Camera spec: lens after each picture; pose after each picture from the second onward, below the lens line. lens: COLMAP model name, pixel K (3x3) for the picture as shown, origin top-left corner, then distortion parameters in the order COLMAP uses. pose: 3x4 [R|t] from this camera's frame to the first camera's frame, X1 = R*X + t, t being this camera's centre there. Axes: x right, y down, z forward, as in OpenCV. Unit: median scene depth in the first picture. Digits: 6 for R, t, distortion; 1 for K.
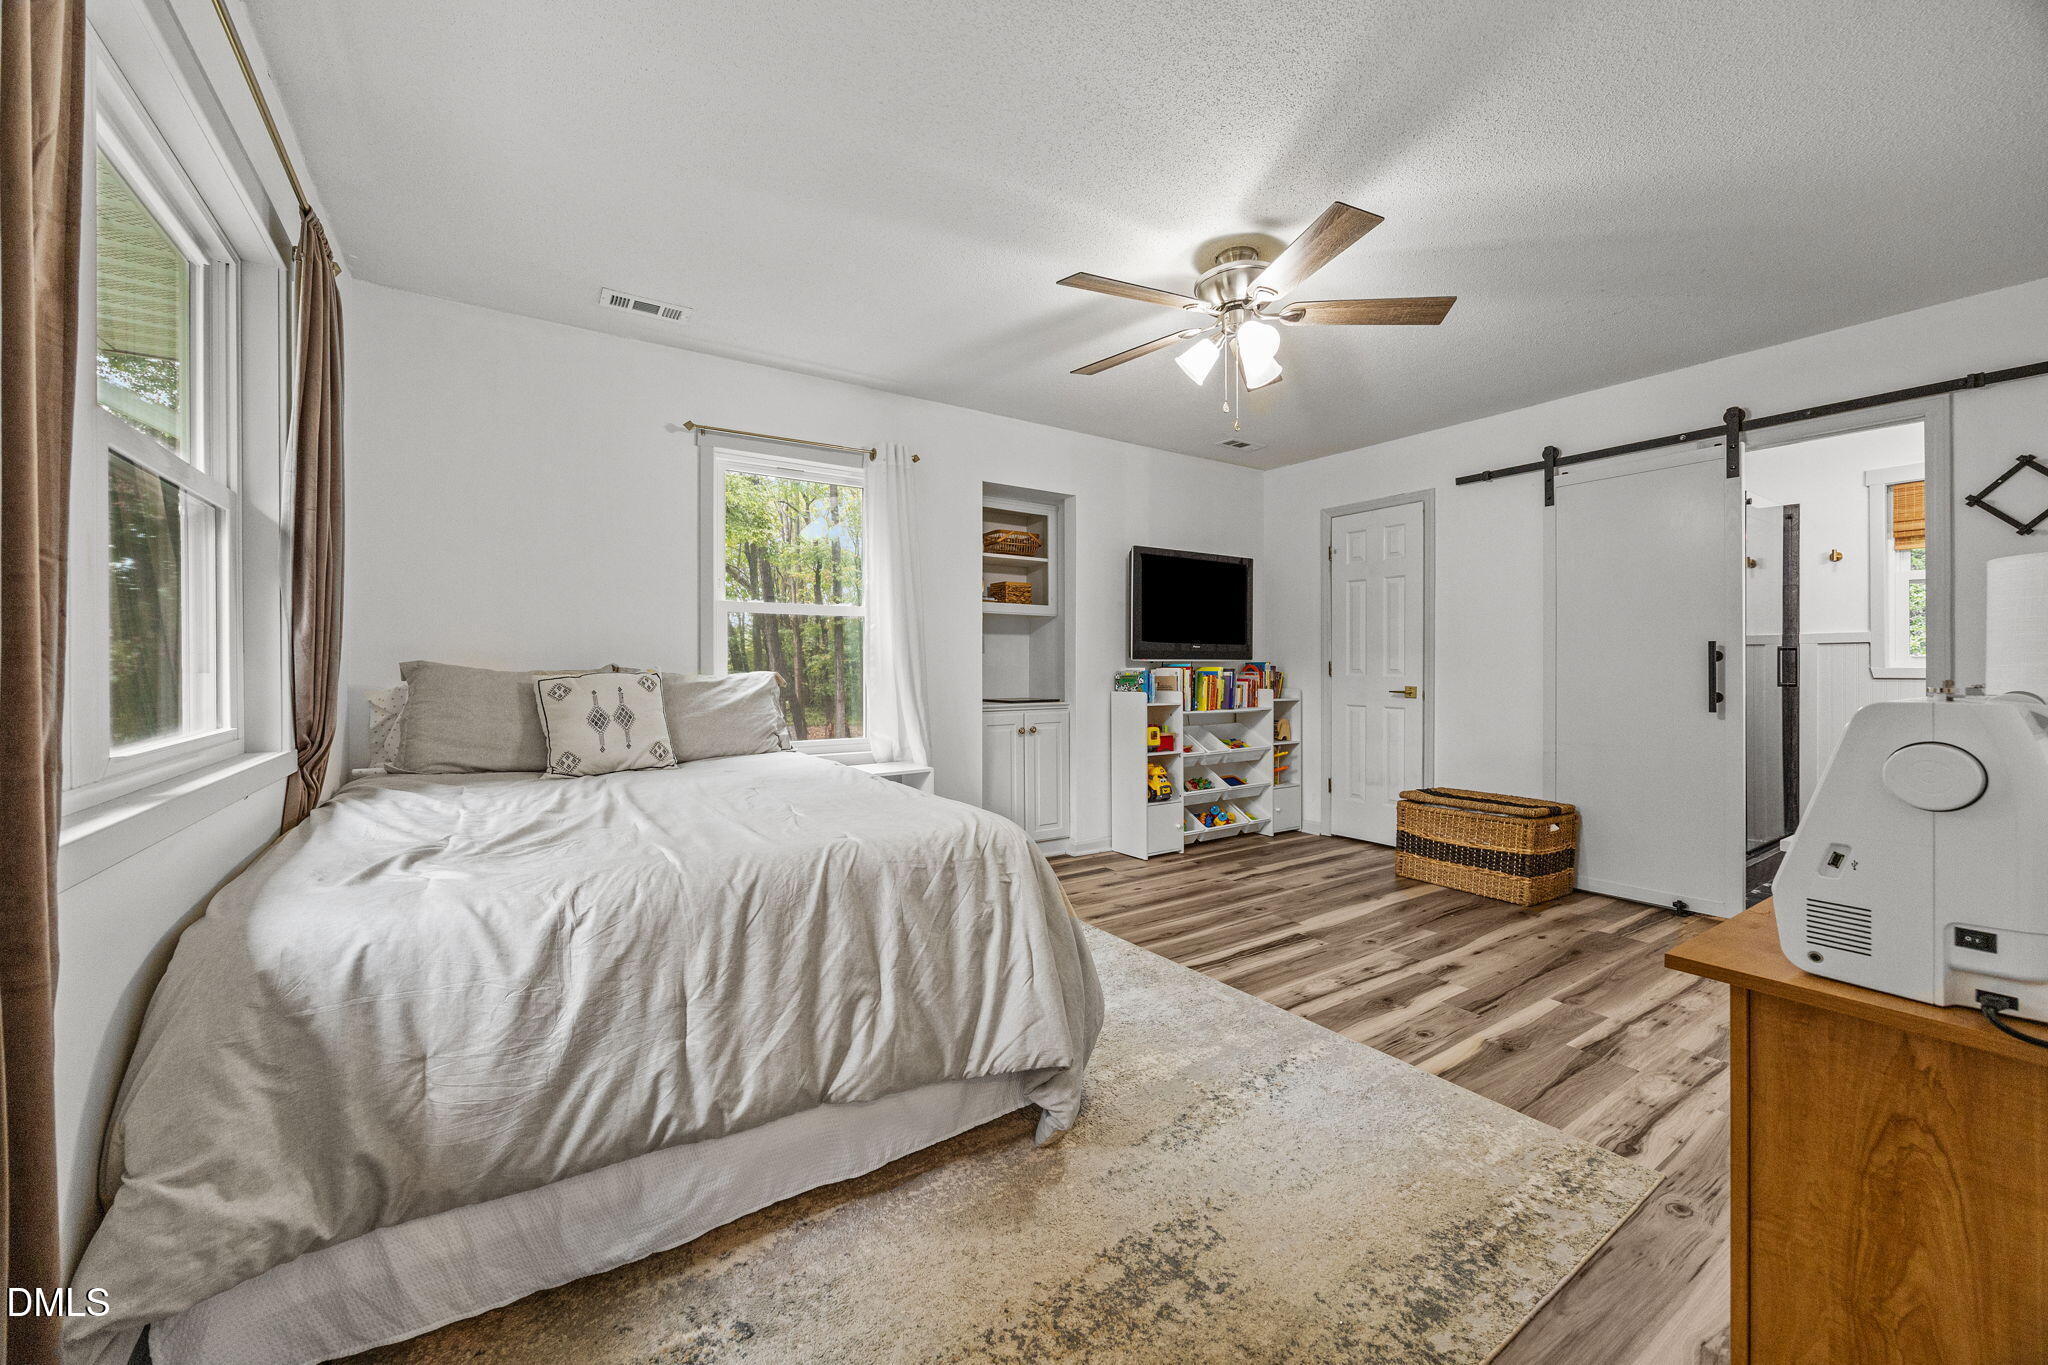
lens RADIAL K [[778.3, 0, 1025.3], [0, 778.3, 672.3], [0, 0, 1]] dist [-0.002276, -0.000093]
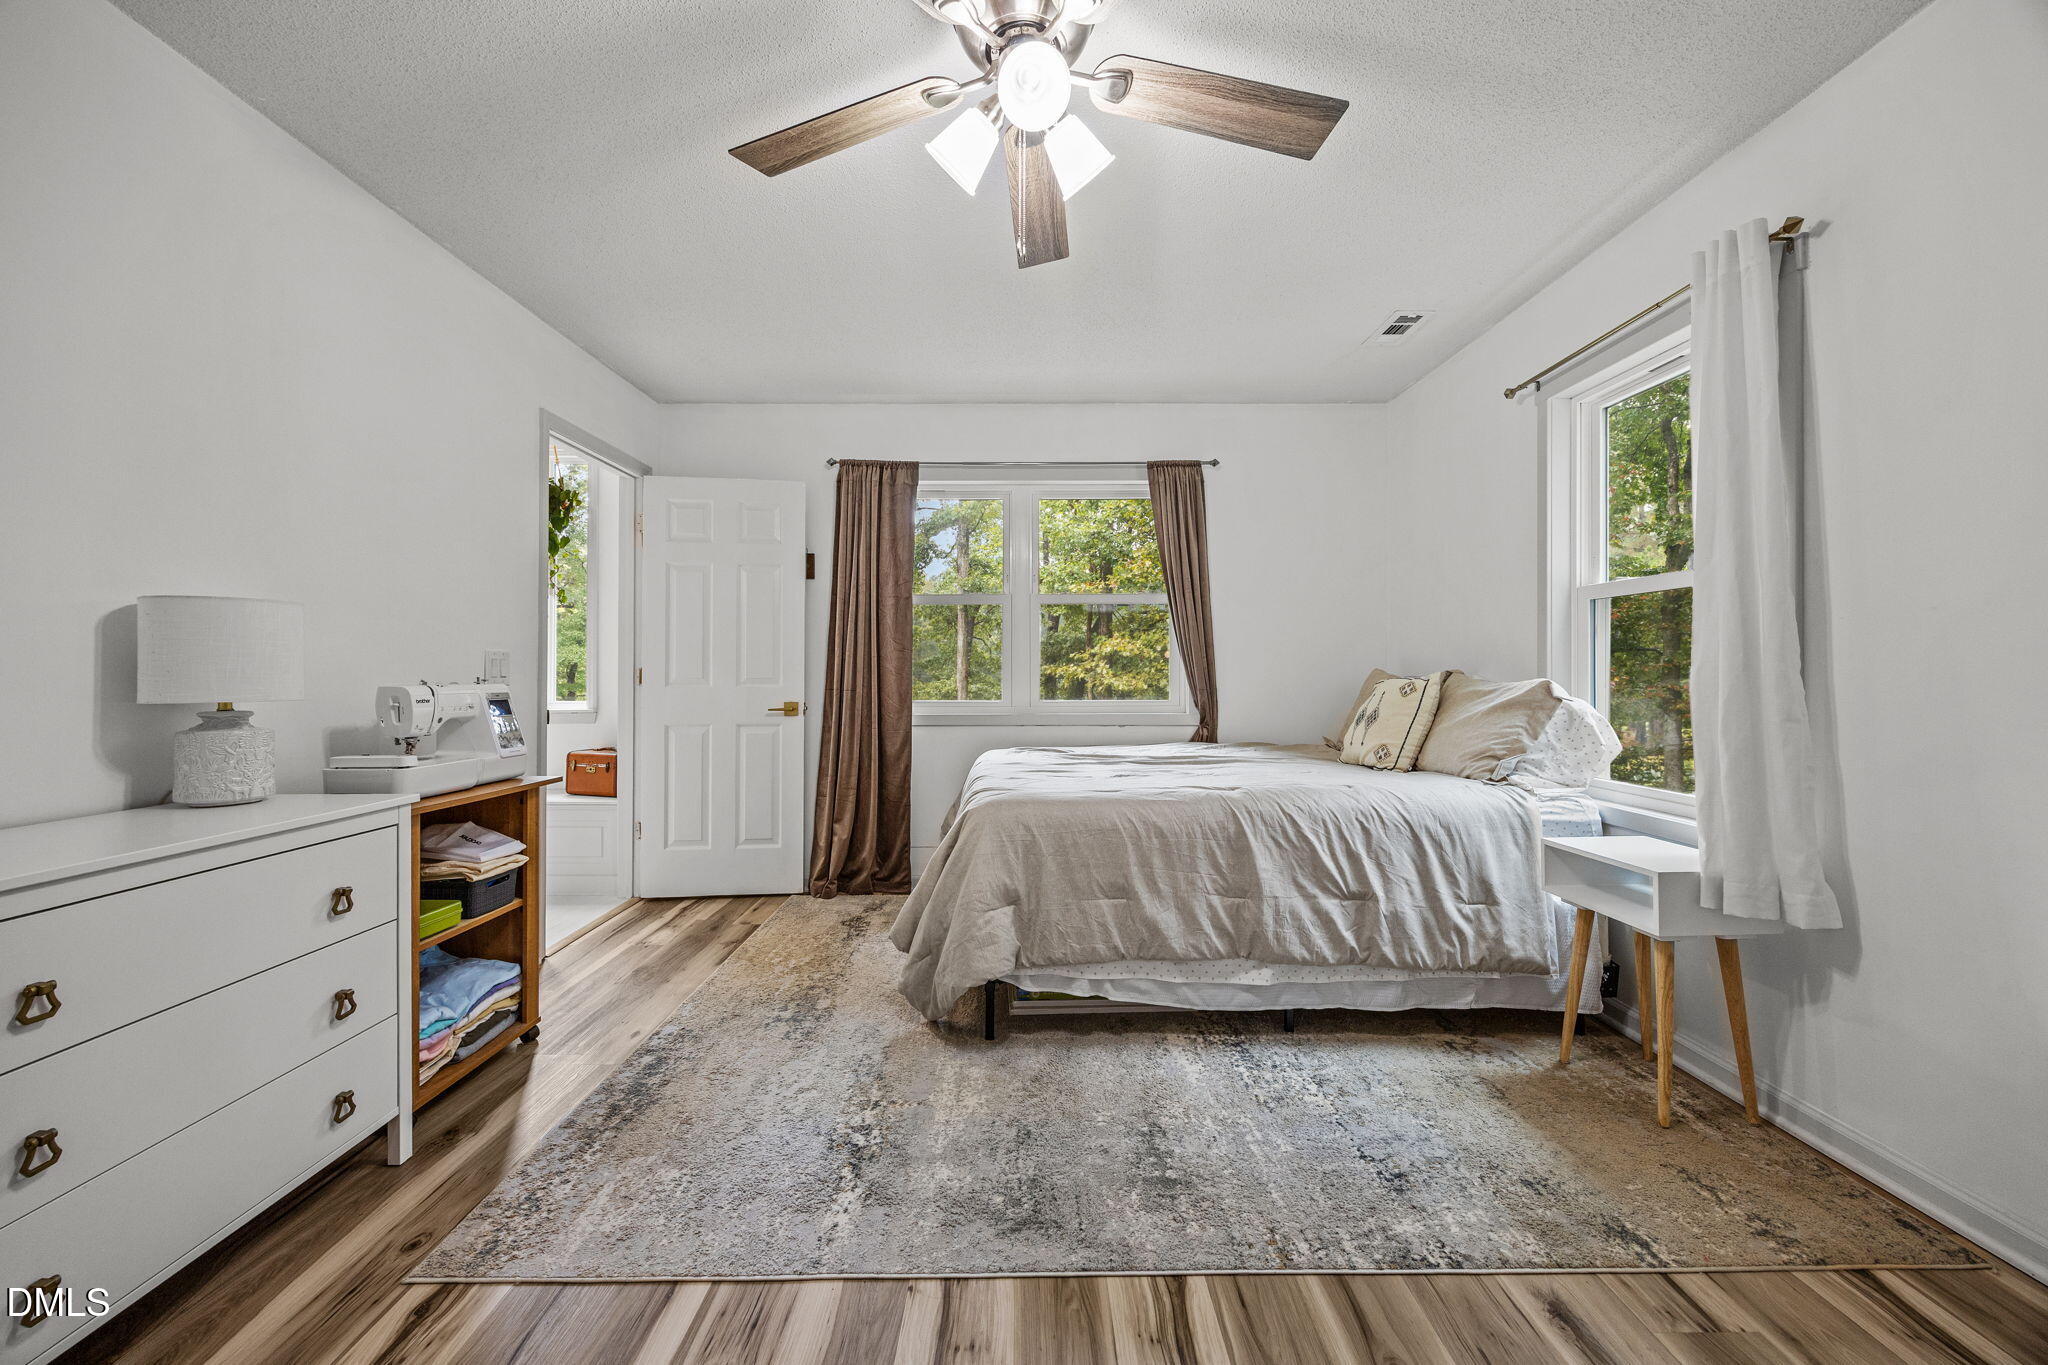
lens RADIAL K [[778.3, 0, 1025.3], [0, 778.3, 672.3], [0, 0, 1]] dist [-0.002276, -0.000093]
pose [[-0.552766, -0.000702, -0.833336, 0.684109], [-0.001057, 0.999999, -0.000141, -0.006090], [0.833336, 0.000803, -0.552766, 1.201952]]
